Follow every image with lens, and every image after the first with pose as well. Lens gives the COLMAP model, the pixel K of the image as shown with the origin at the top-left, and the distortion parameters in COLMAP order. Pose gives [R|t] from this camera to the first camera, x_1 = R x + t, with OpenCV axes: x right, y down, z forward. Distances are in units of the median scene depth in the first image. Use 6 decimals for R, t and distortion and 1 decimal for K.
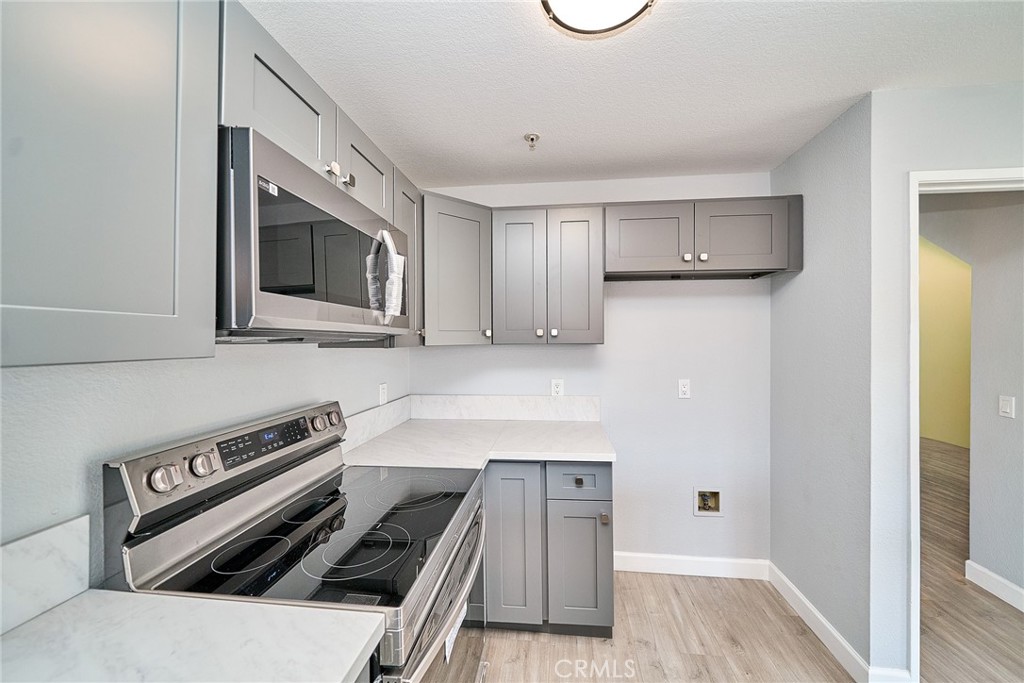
lens RADIAL K [[370.9, 0, 516.8], [0, 370.9, 340.0], [0, 0, 1]] dist [0.000498, 0.000049]
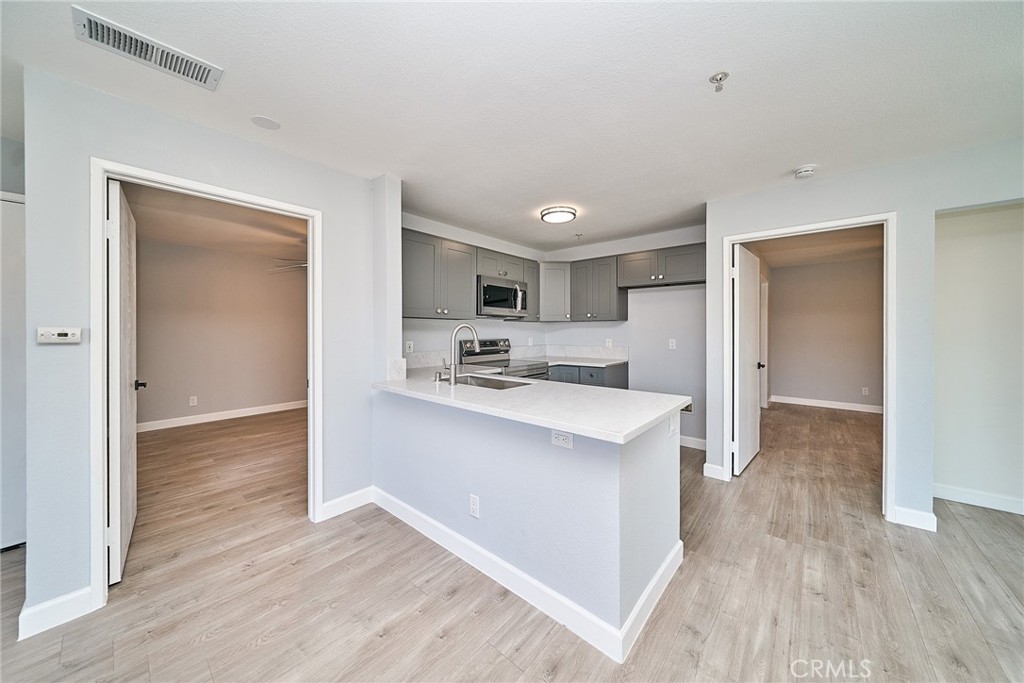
lens RADIAL K [[349.8, 0, 508.6], [0, 349.8, 328.6], [0, 0, 1]] dist [-0.000538, -0.000028]
pose [[0.818679, 0.001697, -0.574249, 1.278417], [-0.005630, 0.999971, -0.005072, 0.106077], [0.574224, 0.007385, 0.818665, -1.482175]]
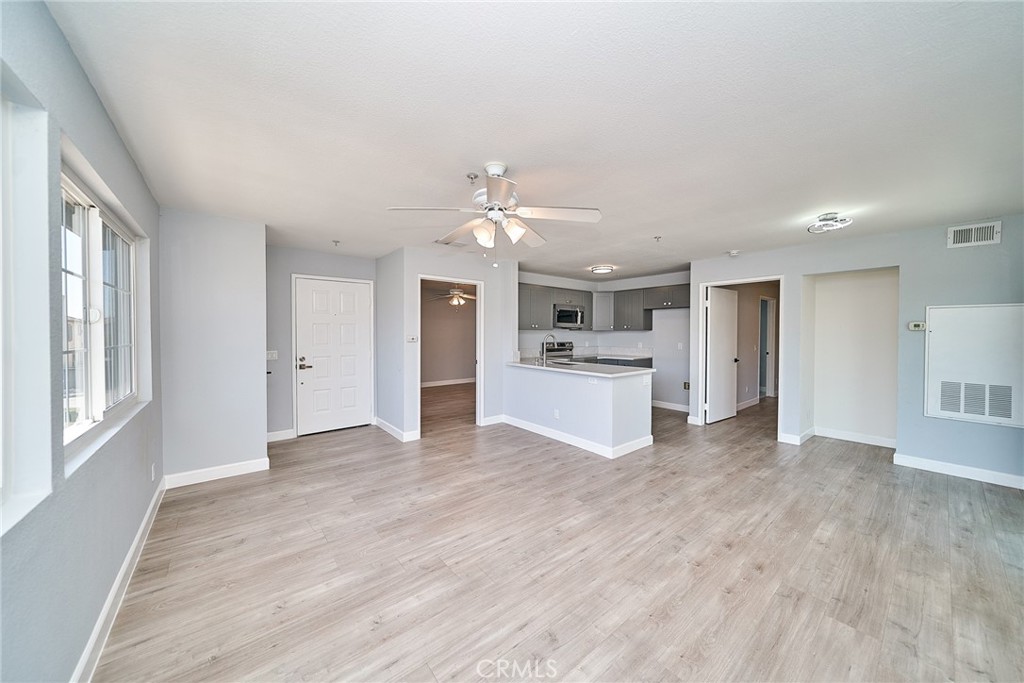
lens RADIAL K [[350.9, 0, 512.4], [0, 350.9, 336.1], [0, 0, 1]] dist [-0.000916, -0.000076]
pose [[0.708367, 0.012892, -0.705727, 2.352112], [-0.008589, 0.999917, 0.009646, 0.061396], [0.705792, -0.000772, 0.708418, -2.989409]]
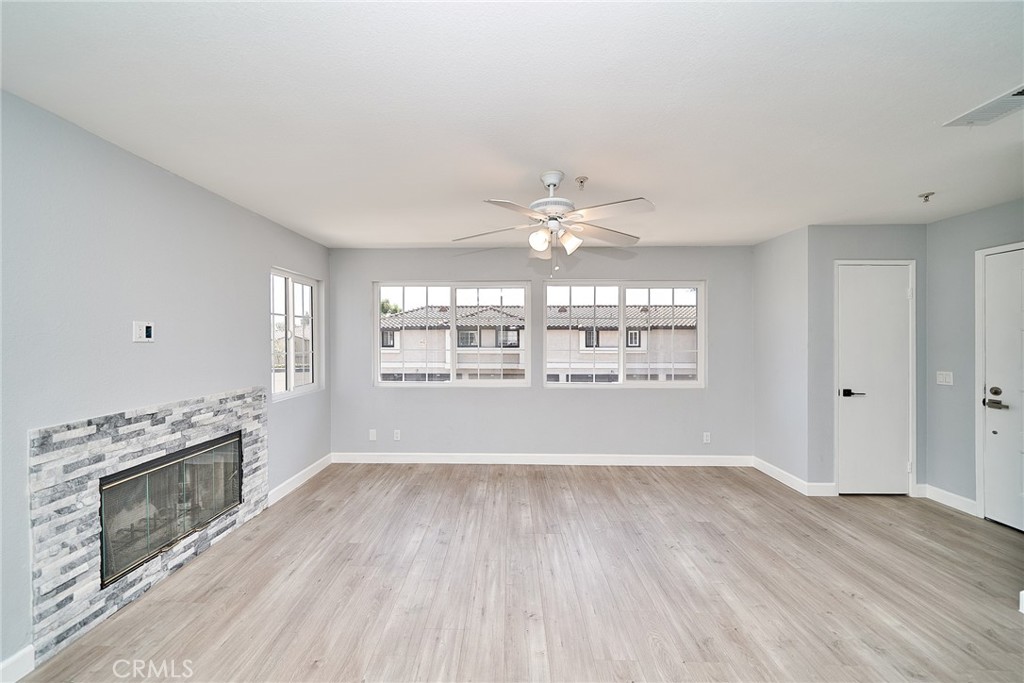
lens RADIAL K [[364.7, 0, 500.1], [0, 364.7, 339.9], [0, 0, 1]] dist [-0.000199, -0.000106]
pose [[-0.997150, 0.003128, -0.075377, 1.497816], [0.002238, 0.999927, 0.011880, 0.015827], [0.075409, 0.011678, -0.997084, -0.251526]]
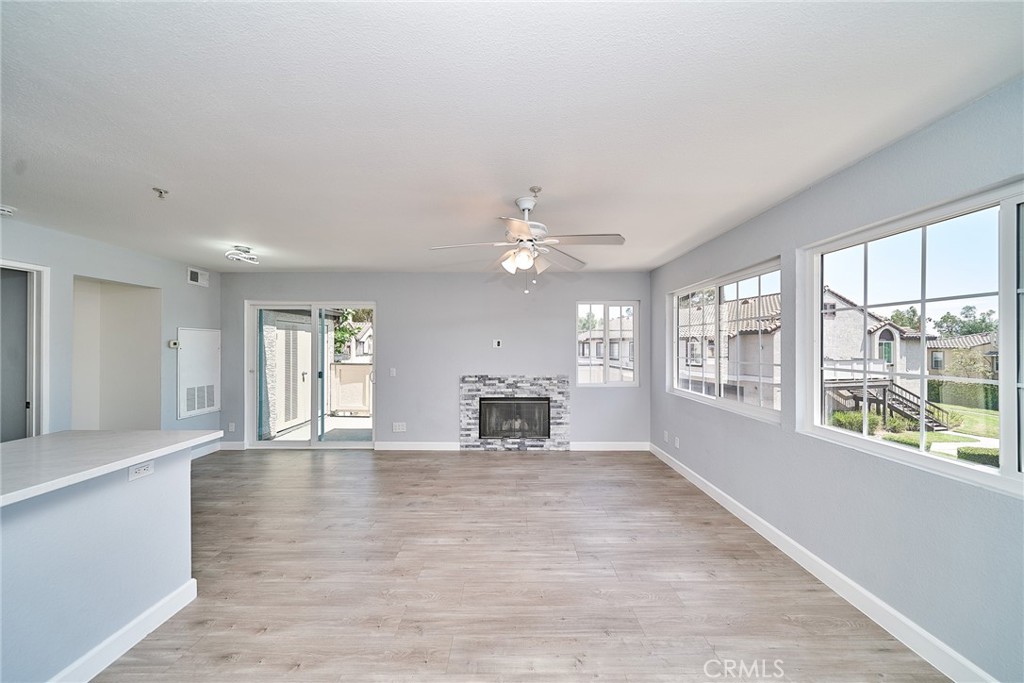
lens RADIAL K [[345.0, 0, 509.6], [0, 345.0, 345.4], [0, 0, 1]] dist [-0.000741, -0.000124]
pose [[-0.103328, 0.002505, 0.994644, -0.577953], [0.006203, 0.999979, -0.001874, 0.022407], [-0.994628, 0.005976, -0.103342, -1.622812]]
